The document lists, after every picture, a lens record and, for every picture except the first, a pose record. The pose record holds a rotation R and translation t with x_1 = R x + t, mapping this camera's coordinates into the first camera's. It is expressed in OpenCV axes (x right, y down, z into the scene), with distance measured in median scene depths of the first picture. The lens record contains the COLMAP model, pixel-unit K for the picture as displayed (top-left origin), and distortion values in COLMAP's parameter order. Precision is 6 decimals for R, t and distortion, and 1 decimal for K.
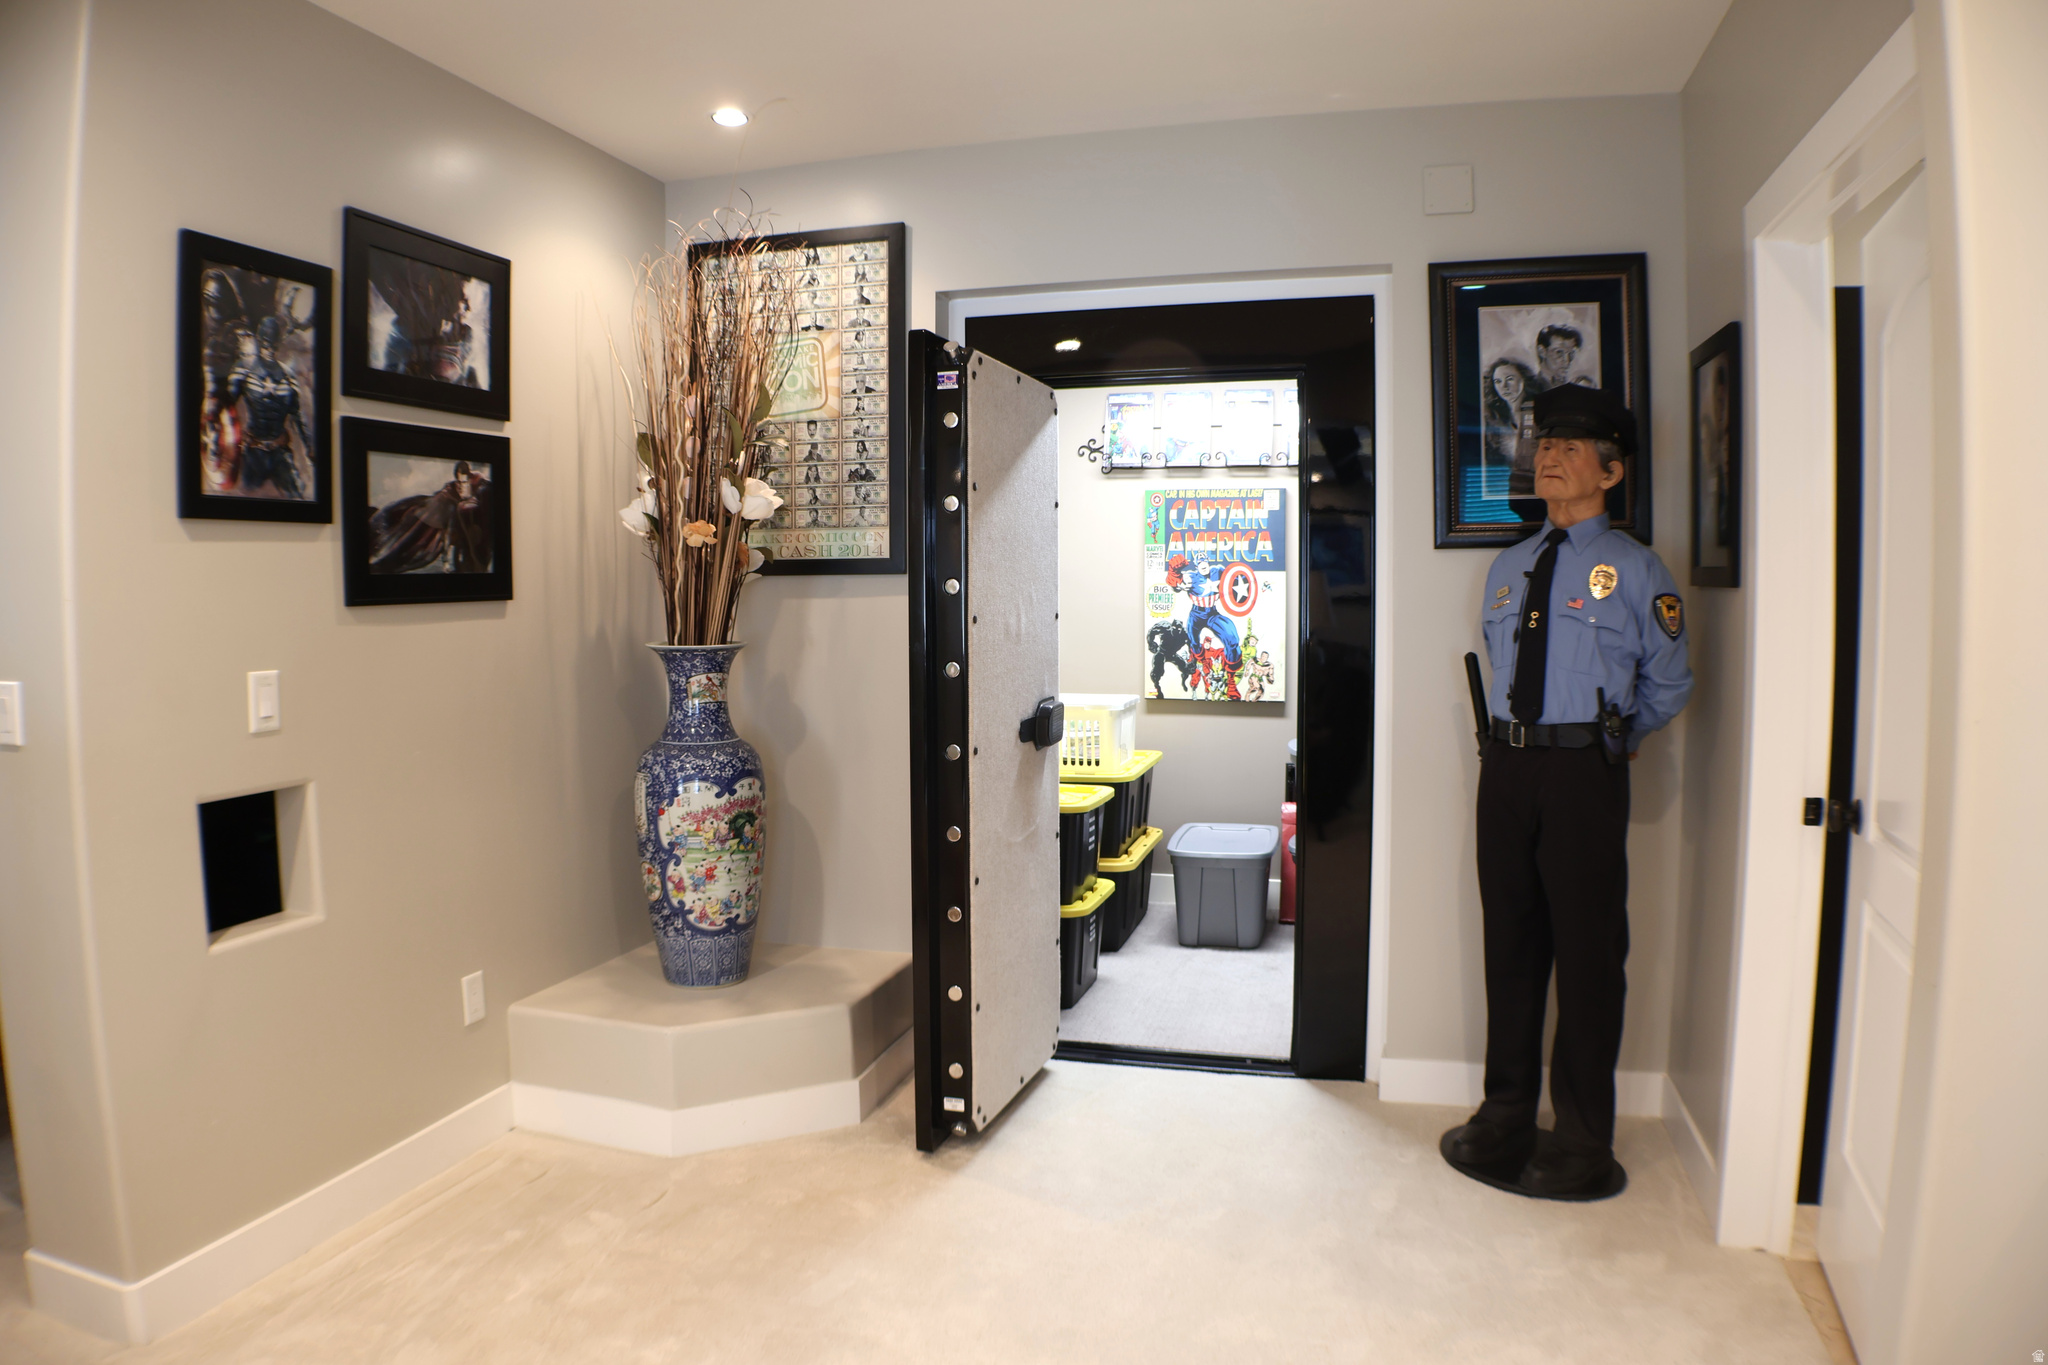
lens RADIAL K [[1327.1, 0, 1024.0], [0, 1327.1, 682.5], [0, 0, 1]] dist [-0.172262, 0.045784]
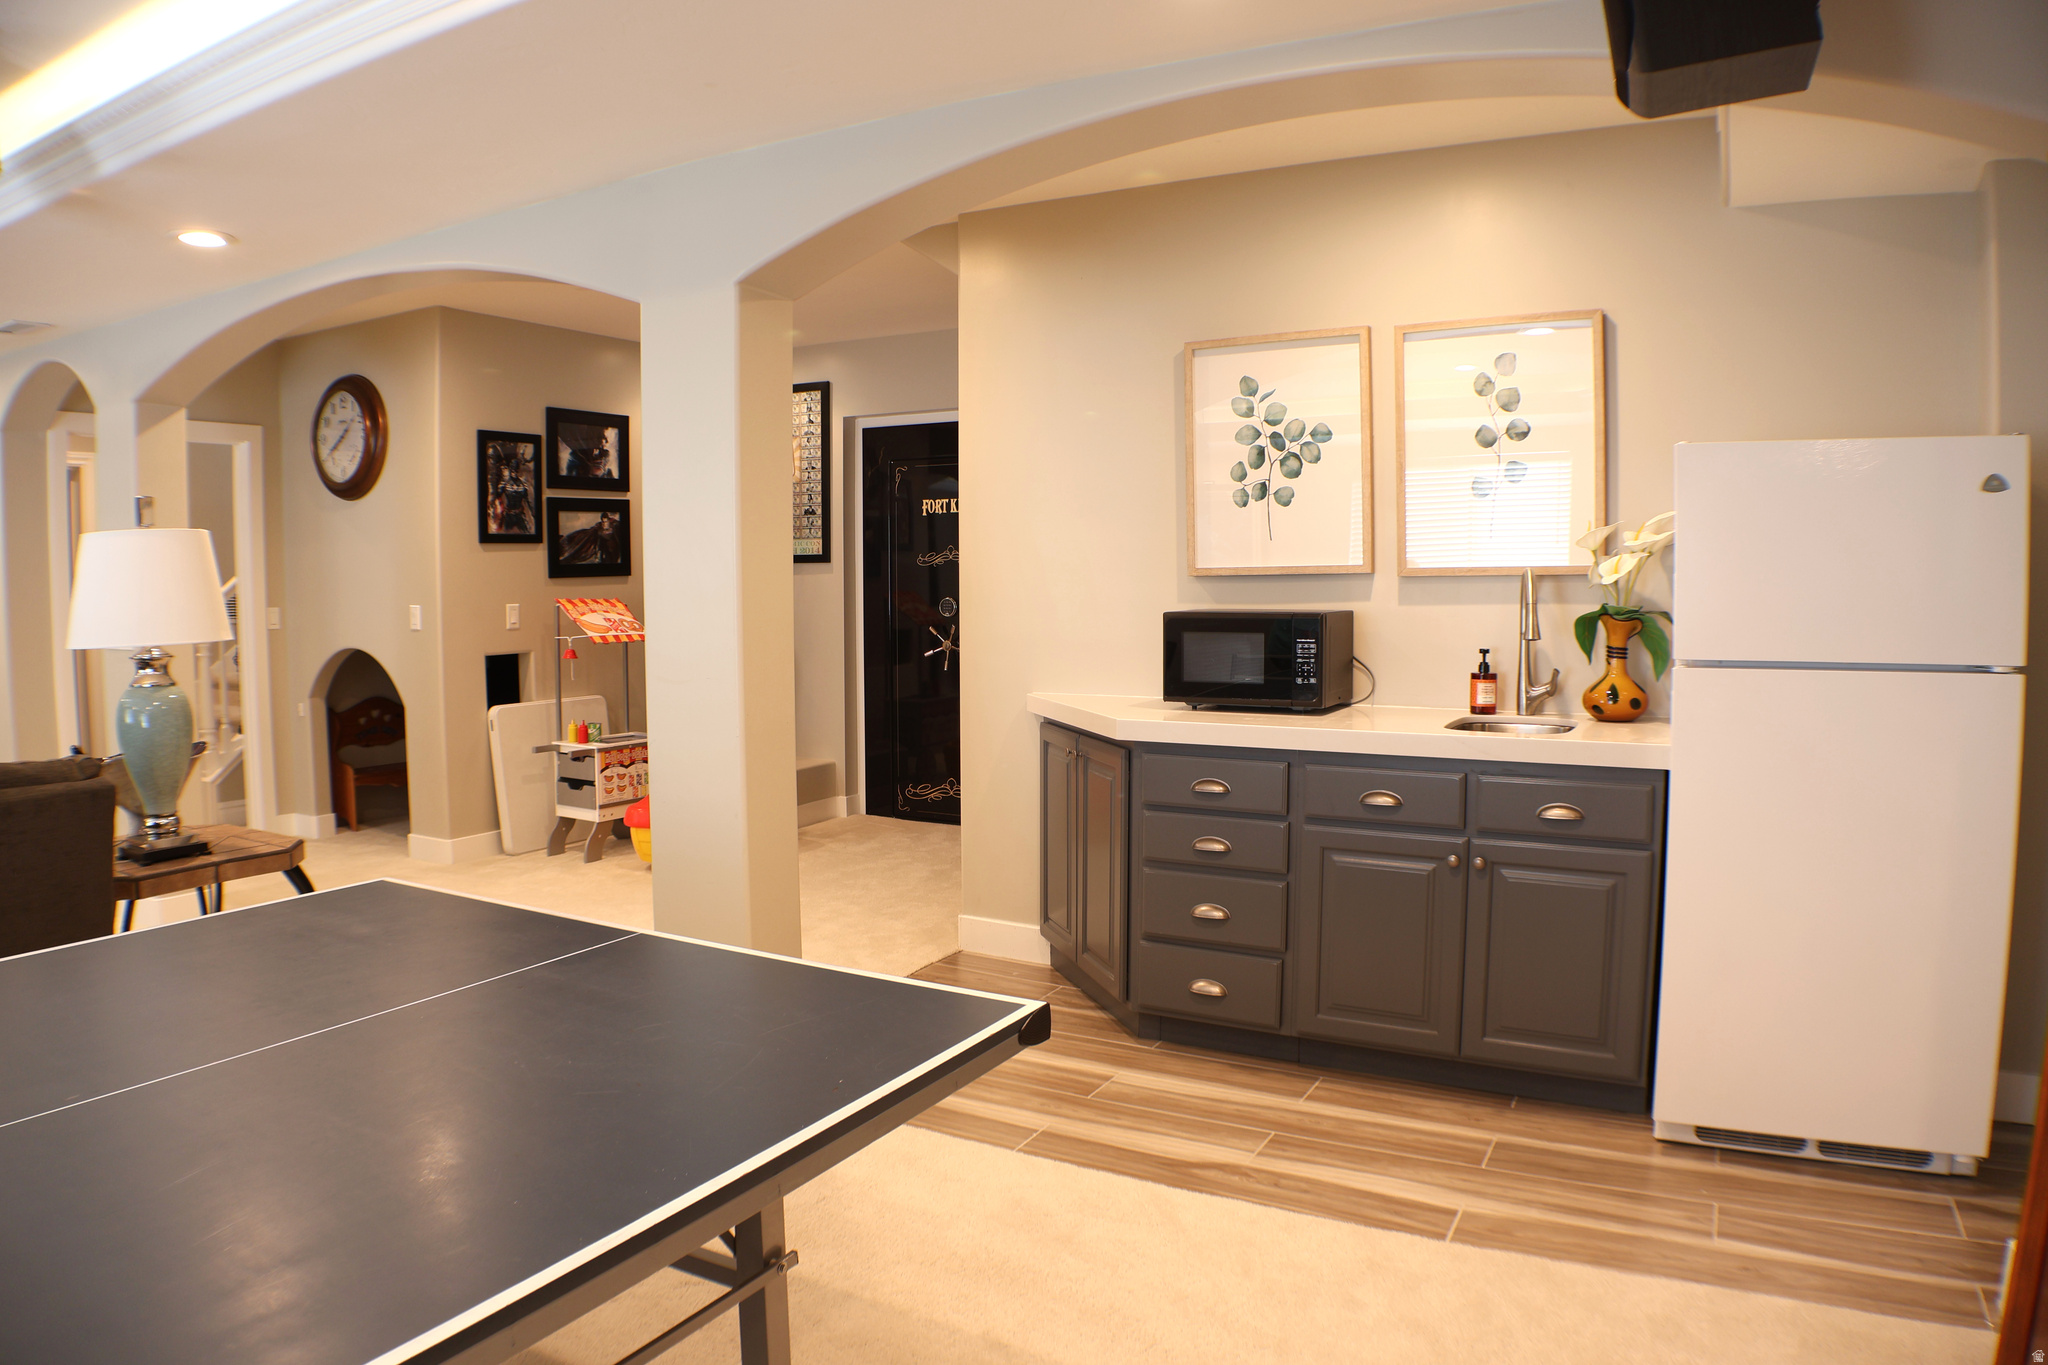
lens RADIAL K [[1327.1, 0, 1024.0], [0, 1327.1, 682.5], [0, 0, 1]] dist [-0.172262, 0.045784]
pose [[0.975098, 0.018963, -0.220963, 0.839277], [-0.015564, 0.999732, 0.017112, 0.076767], [0.221228, -0.013247, 0.975132, -1.126468]]
